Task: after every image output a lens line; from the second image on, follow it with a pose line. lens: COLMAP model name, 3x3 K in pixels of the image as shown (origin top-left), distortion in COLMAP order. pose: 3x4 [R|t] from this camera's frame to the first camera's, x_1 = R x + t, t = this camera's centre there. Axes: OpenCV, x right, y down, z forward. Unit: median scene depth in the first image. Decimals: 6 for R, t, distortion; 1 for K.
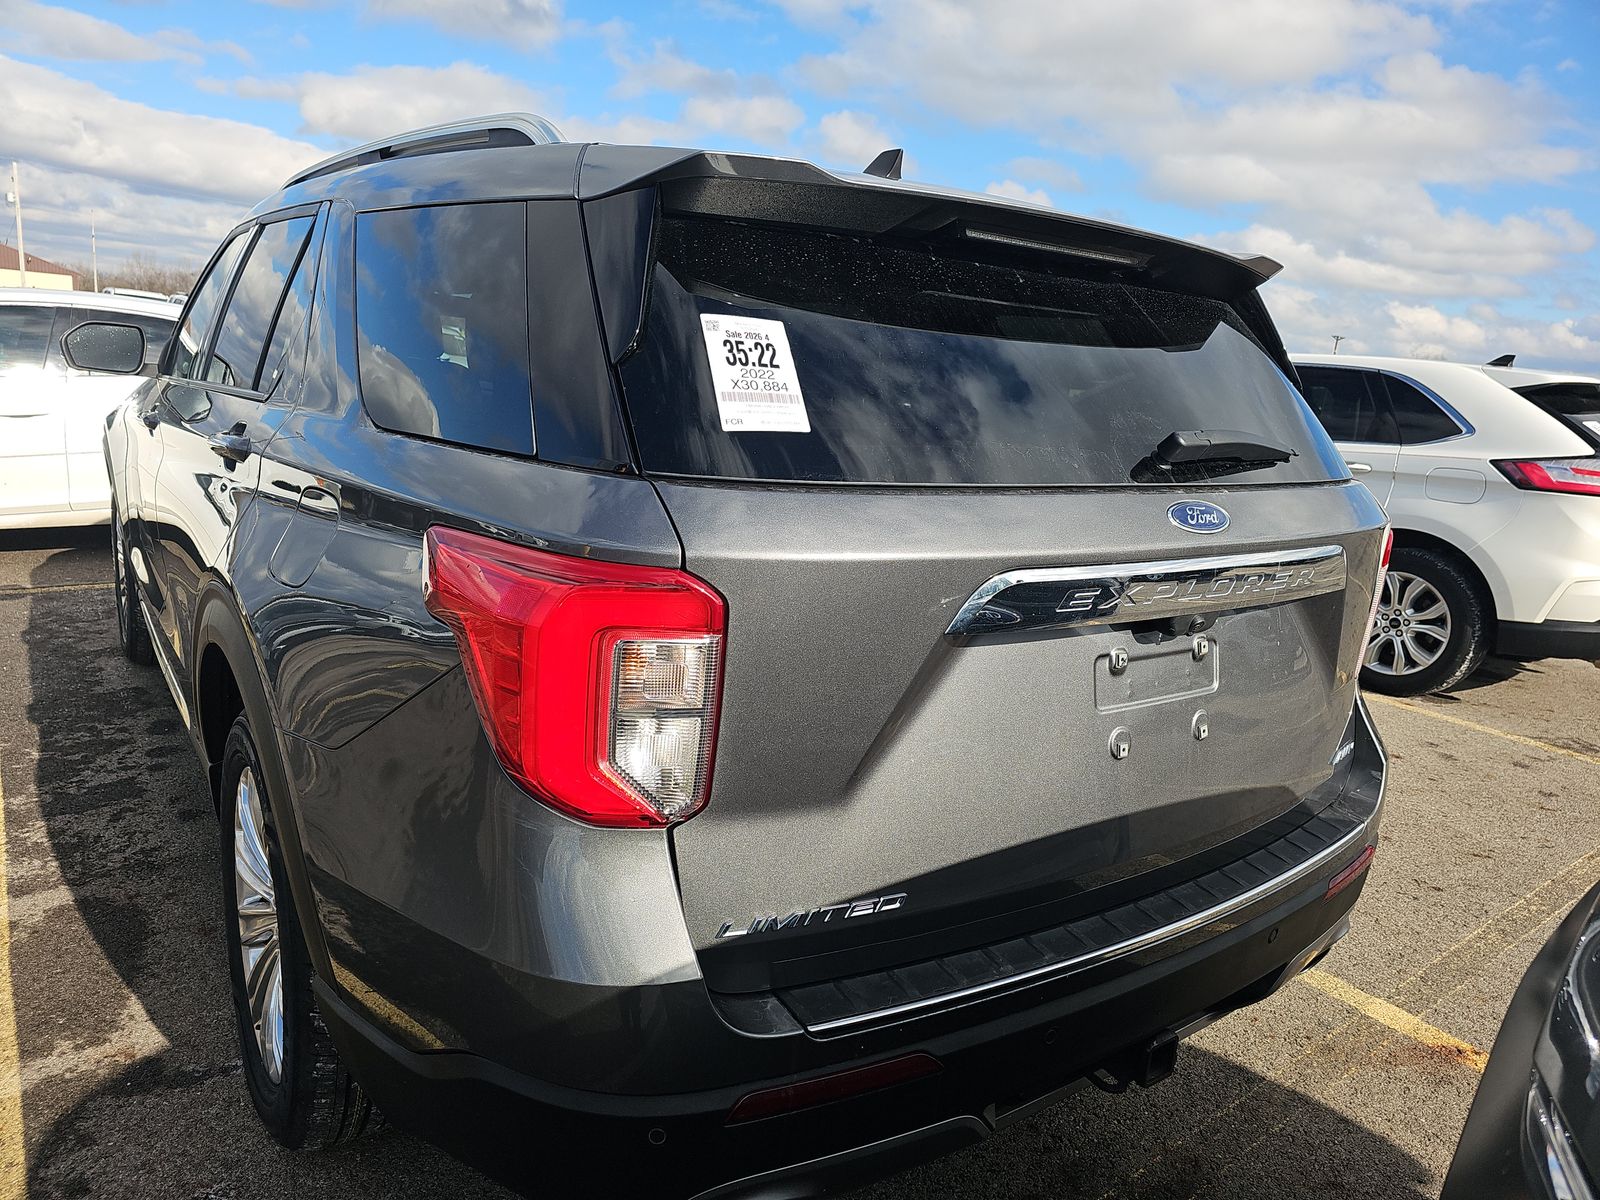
lens RADIAL K [[1083.5, 0, 854.8], [0, 1083.5, 597.6], [0, 0, 1]] dist [0.055000, -0.043827]
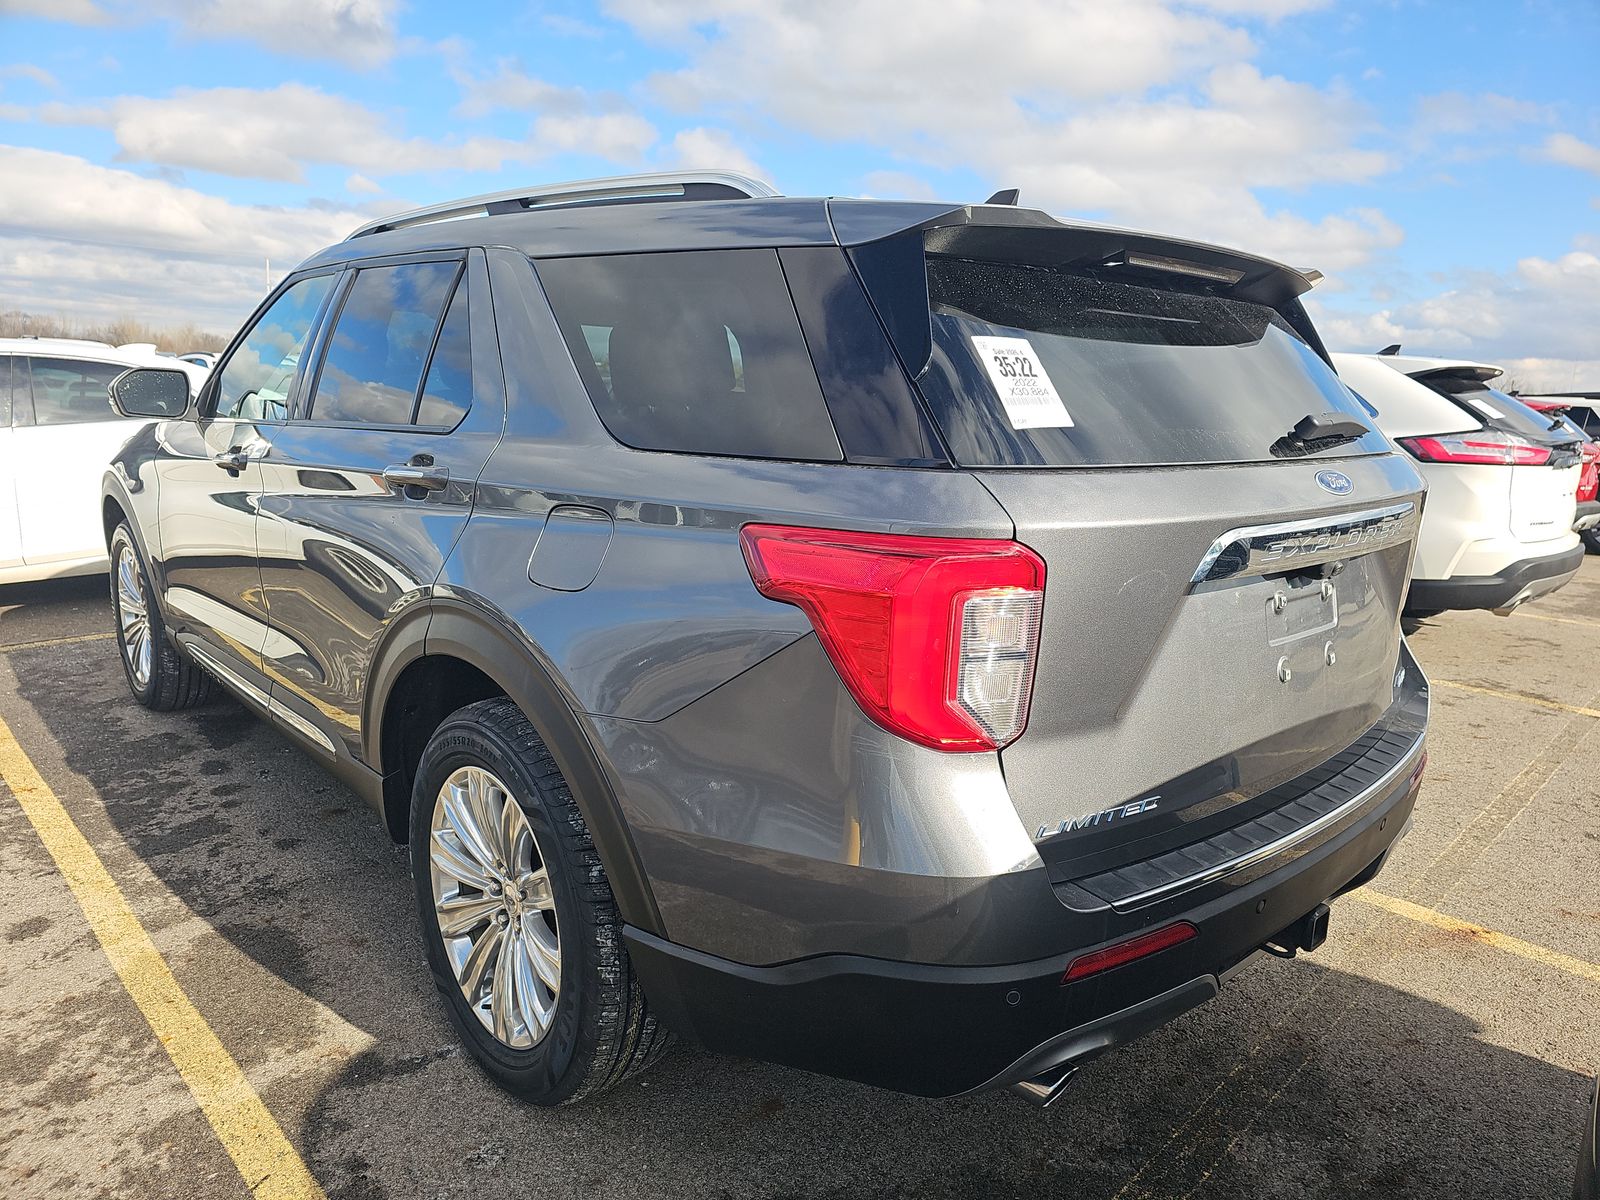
lens RADIAL K [[1075.9, 0, 873.2], [0, 1075.9, 603.3], [0, 0, 1]] dist [0.060083, -0.045031]
pose [[0.990524, -0.069174, 0.118650, -0.259249], [0.069793, 0.997561, -0.001068, 0.020291], [-0.118287, 0.009339, 0.992936, -0.118442]]
